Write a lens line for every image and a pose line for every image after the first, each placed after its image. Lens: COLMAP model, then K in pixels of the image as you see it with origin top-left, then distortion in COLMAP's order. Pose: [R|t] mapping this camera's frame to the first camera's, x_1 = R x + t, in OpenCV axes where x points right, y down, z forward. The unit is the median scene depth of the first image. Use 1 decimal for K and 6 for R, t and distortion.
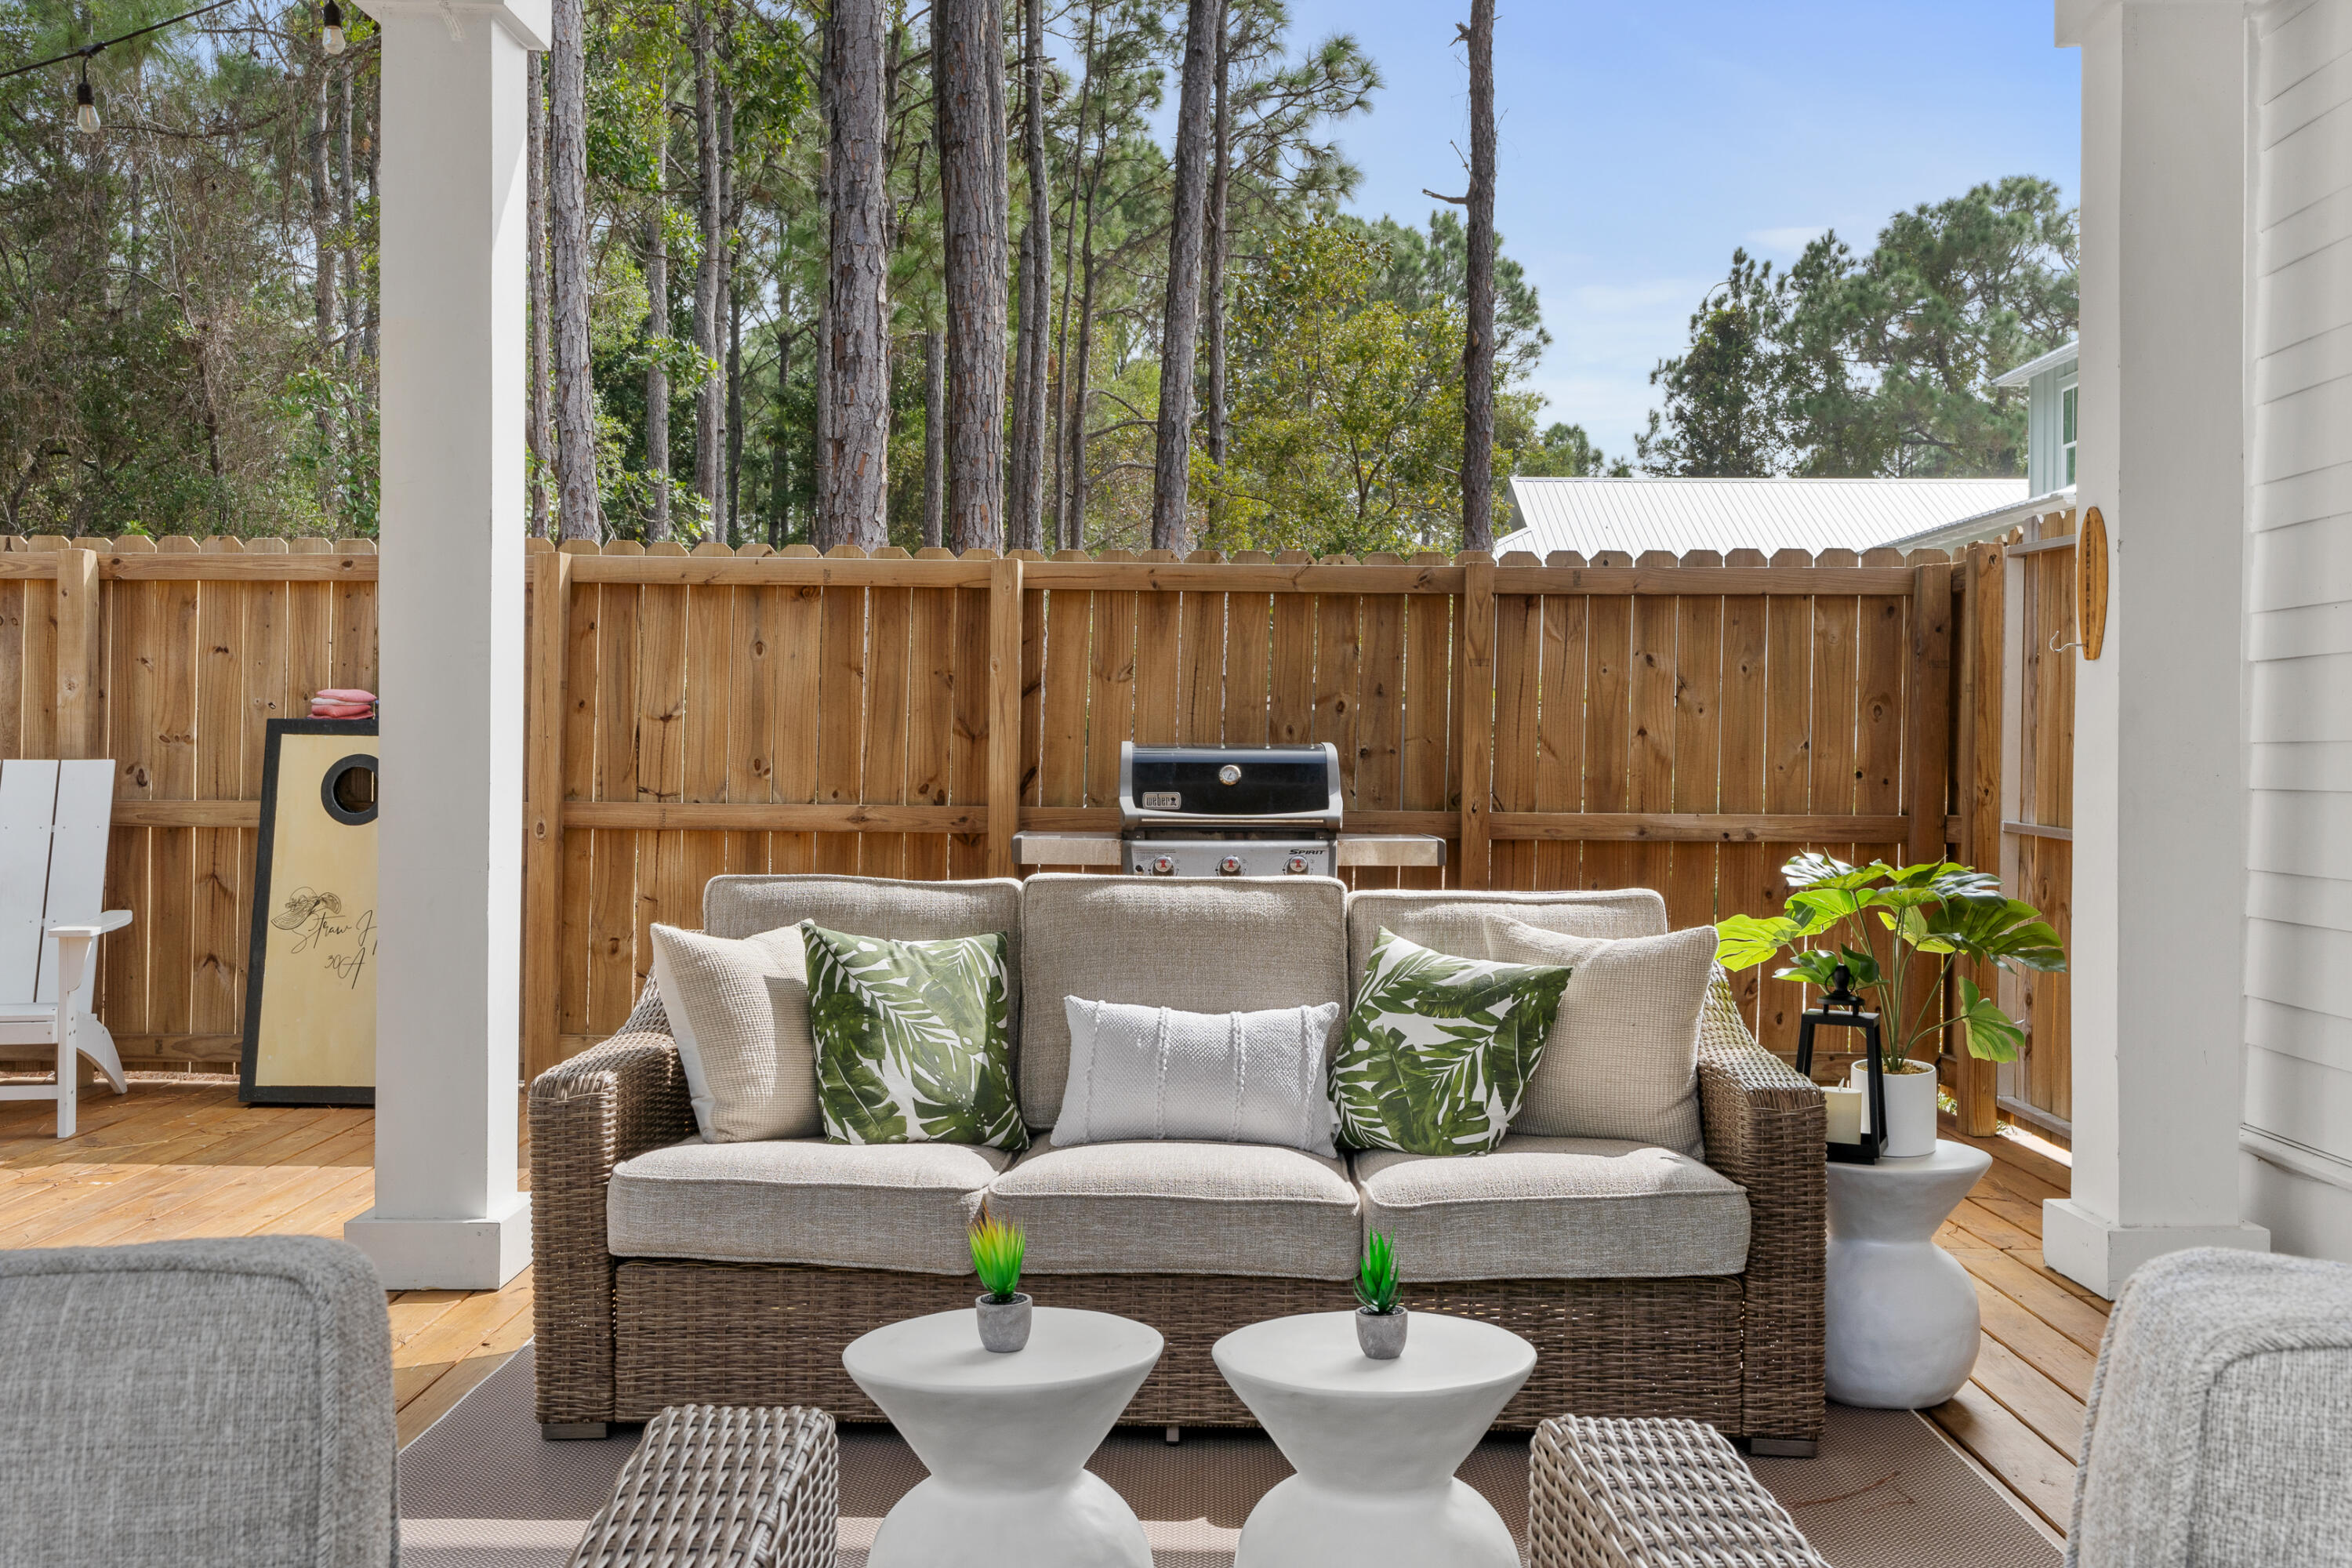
lens RADIAL K [[2177.9, 0, 1172.0], [0, 2177.9, 778.2], [0, 0, 1]] dist [-0.007884, 0.000000]
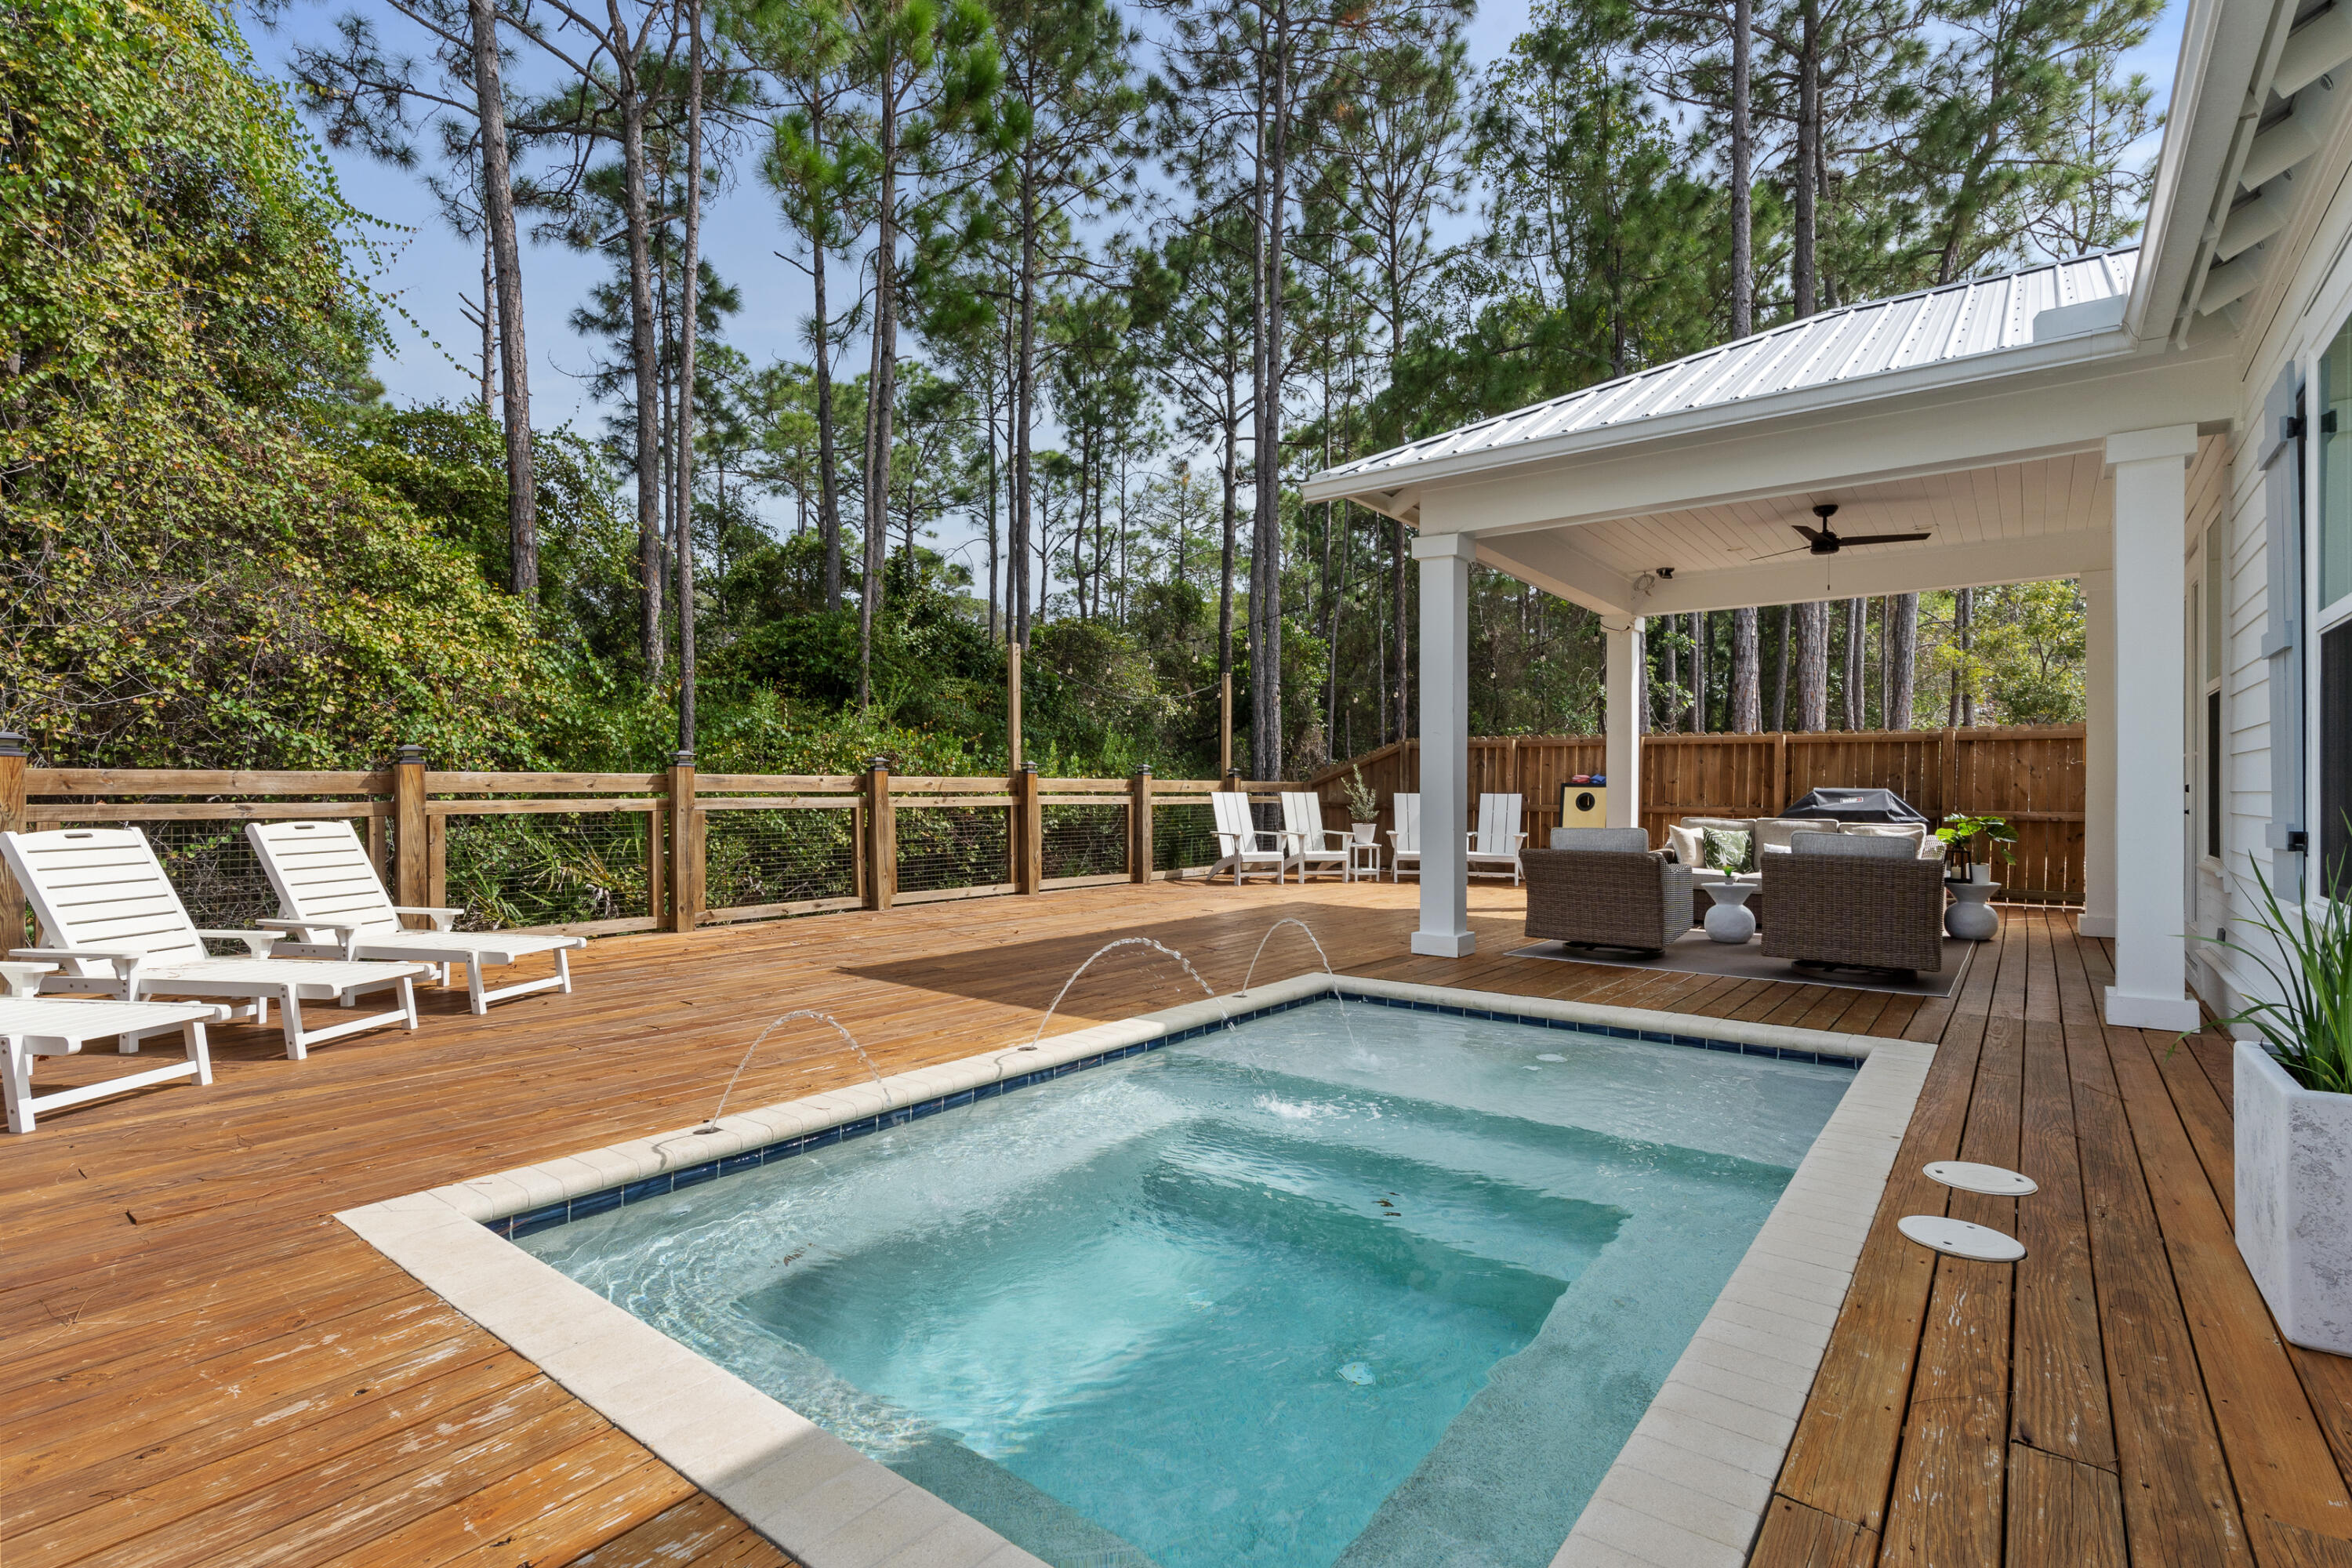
lens RADIAL K [[1082.5, 0, 1199.3], [0, 1082.5, 788.0], [0, 0, 1]] dist [-0.003863, 0.001310]
pose [[0.800610, -0.002760, -0.599180, 0.206998], [-0.007318, 0.999870, -0.014384, 0.012662], [0.599141, 0.015900, 0.800485, -0.880765]]
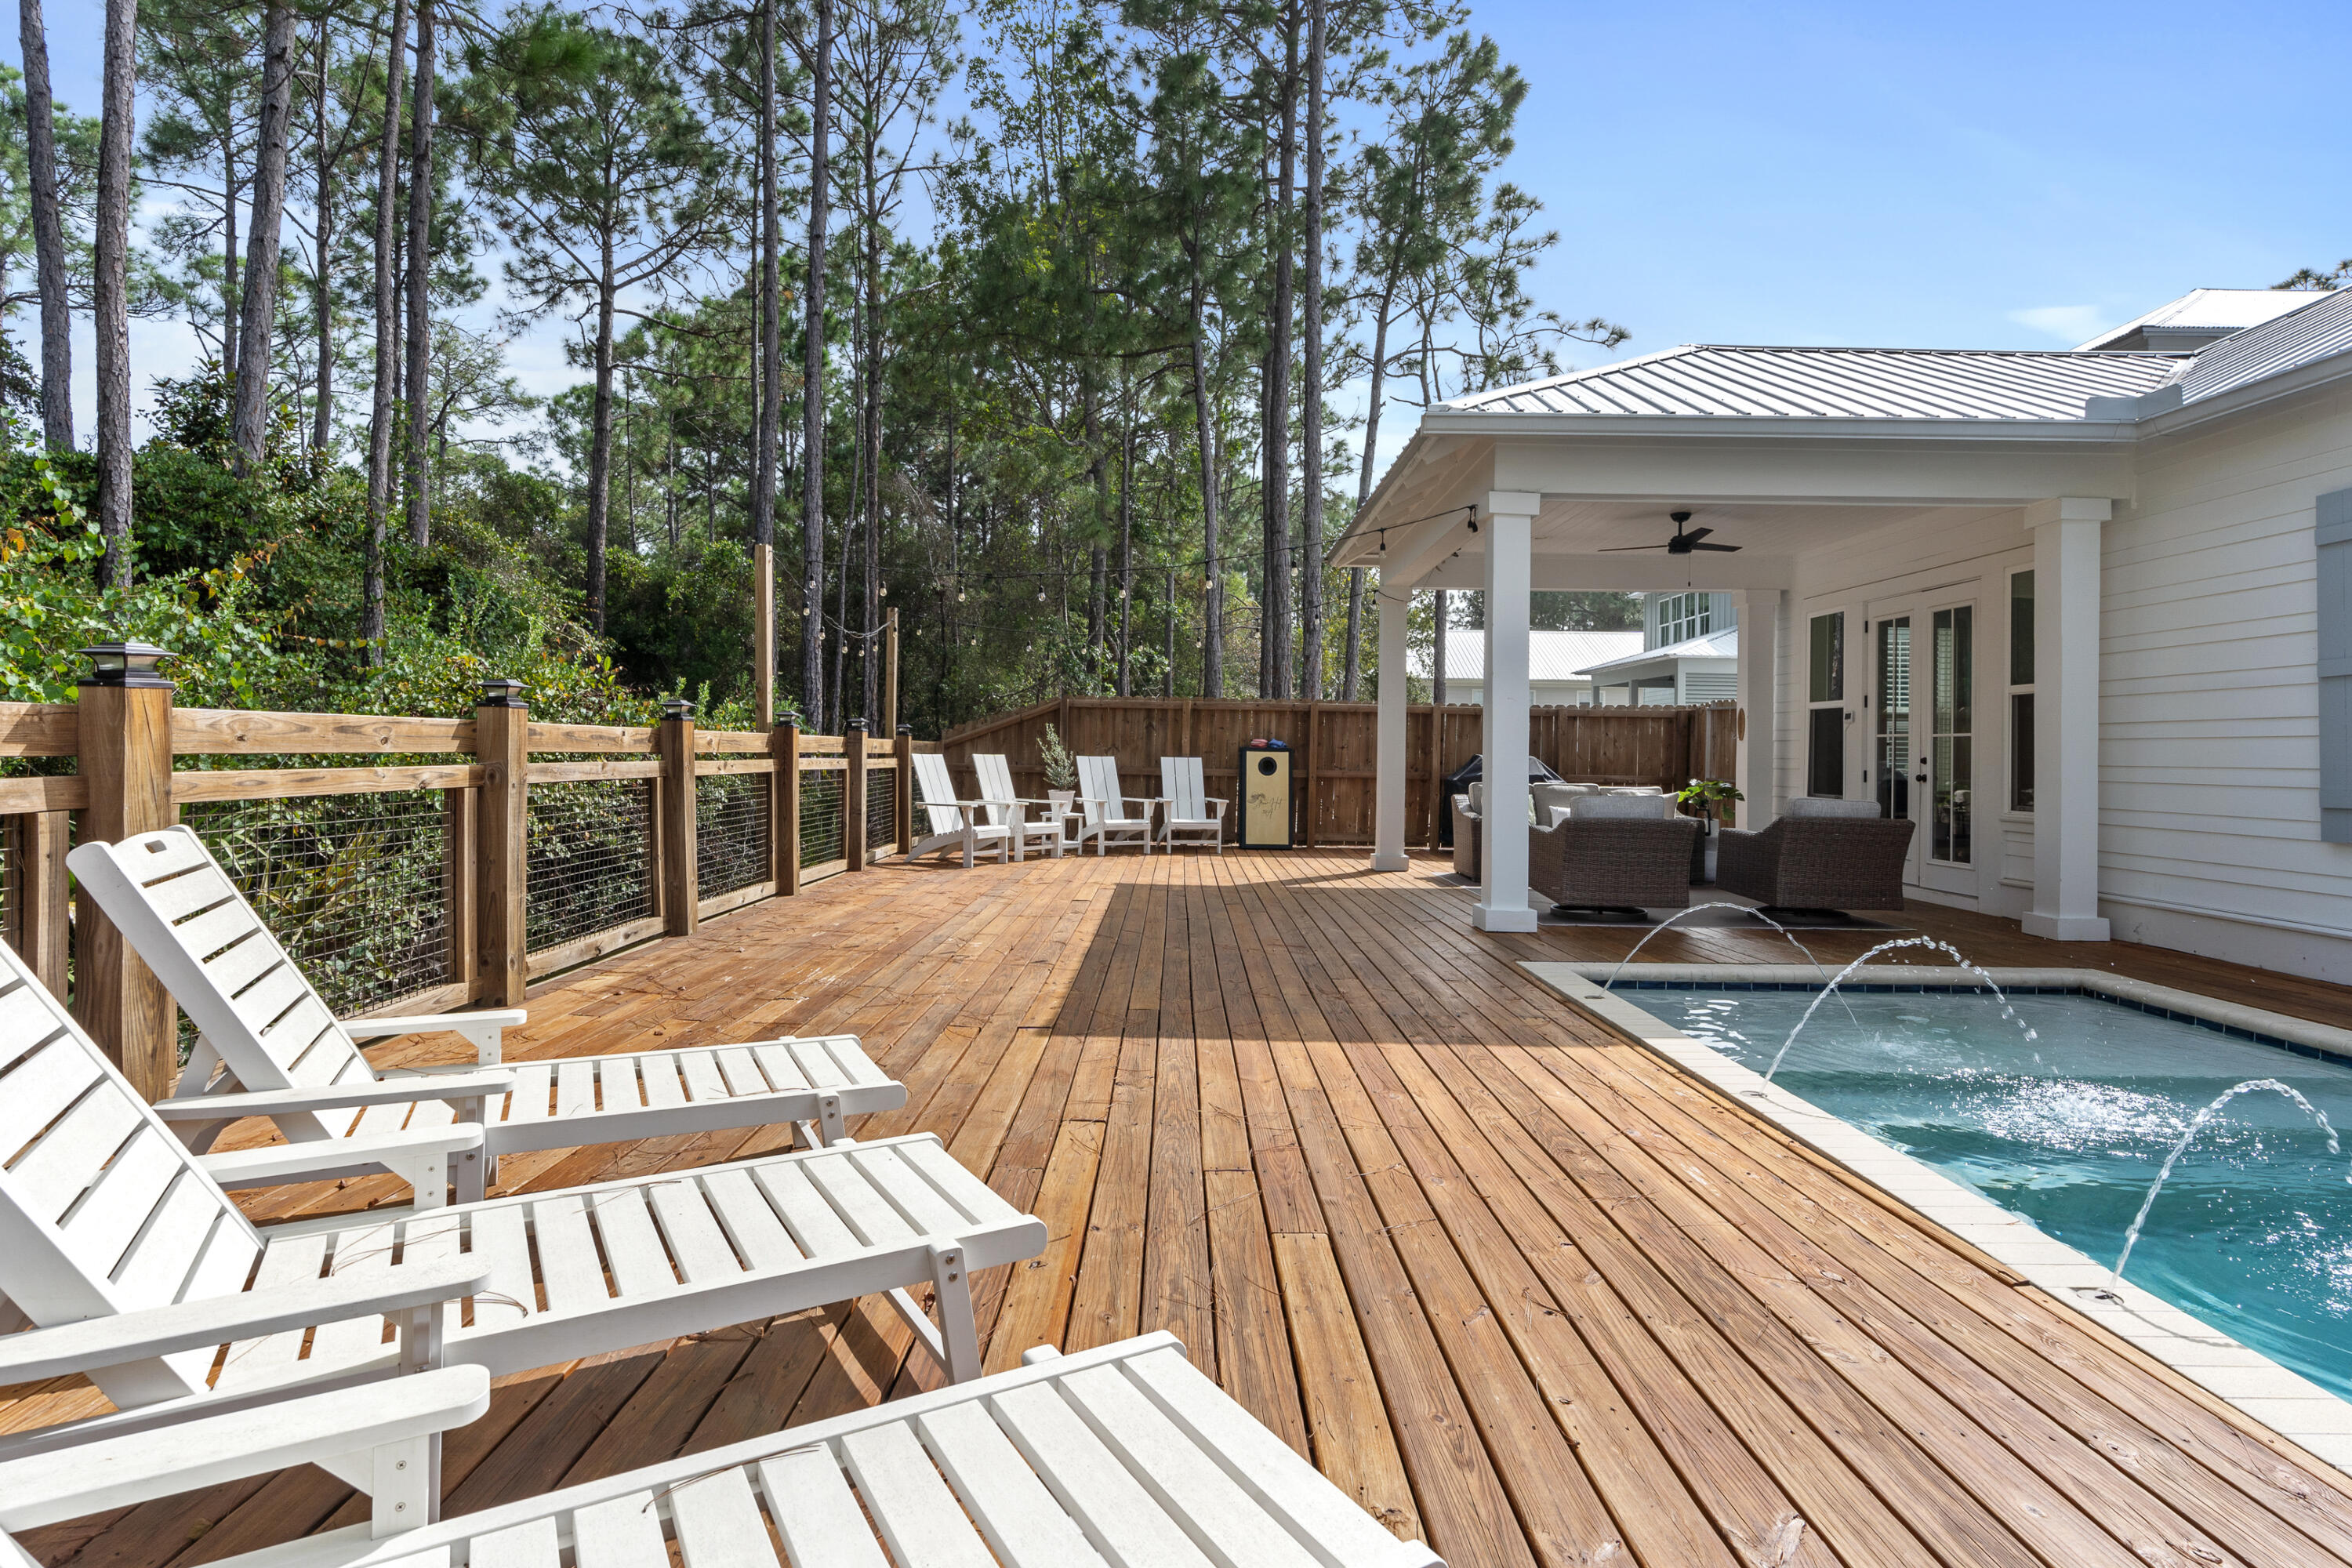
lens RADIAL K [[1137.8, 0, 1149.4], [0, 1137.8, 753.7], [0, 0, 1]] dist [-0.006285, 0.002601]
pose [[0.999835, 0.009055, -0.015739, -0.542546], [-0.009251, 0.999880, -0.012445, 0.009706], [0.015625, 0.012588, 0.999799, -0.960947]]
